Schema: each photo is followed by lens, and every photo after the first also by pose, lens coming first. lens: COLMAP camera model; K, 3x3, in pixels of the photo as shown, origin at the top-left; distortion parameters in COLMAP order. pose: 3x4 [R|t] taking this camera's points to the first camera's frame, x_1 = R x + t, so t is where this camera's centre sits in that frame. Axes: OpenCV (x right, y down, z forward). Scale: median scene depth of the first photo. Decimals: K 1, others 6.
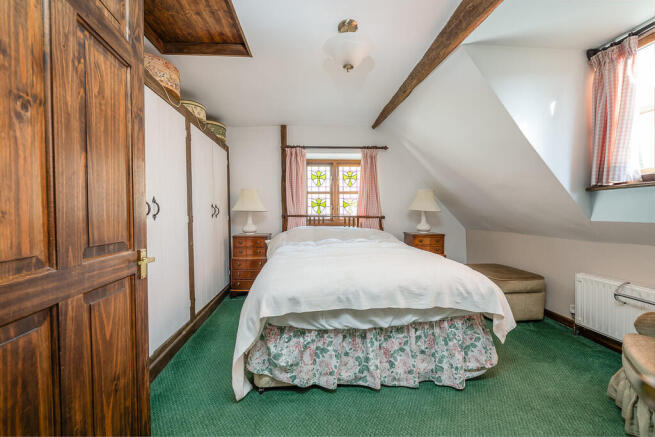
lens RADIAL K [[257.3, 0, 326.7], [0, 257.3, 216.3], [0, 0, 1]] dist [-0.007140, 0.000669]
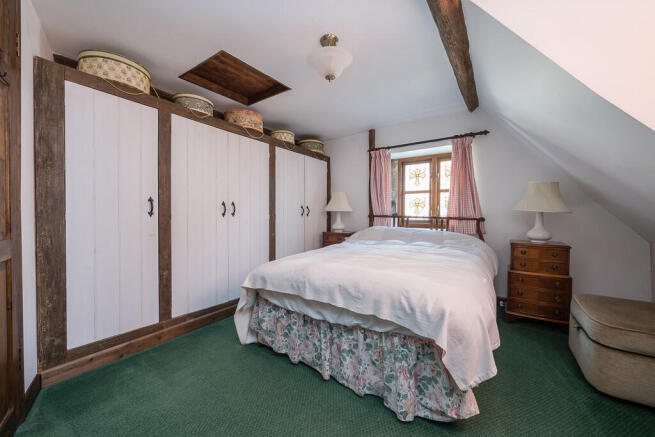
lens RADIAL K [[257.3, 0, 327.7], [0, 257.3, 215.8], [0, 0, 1]] dist [-0.007140, 0.000669]
pose [[0.773469, 0.013336, -0.633694, 0.560811], [-0.017205, 0.999852, 0.000042, 0.001149], [0.633600, 0.010870, 0.773584, 0.118651]]
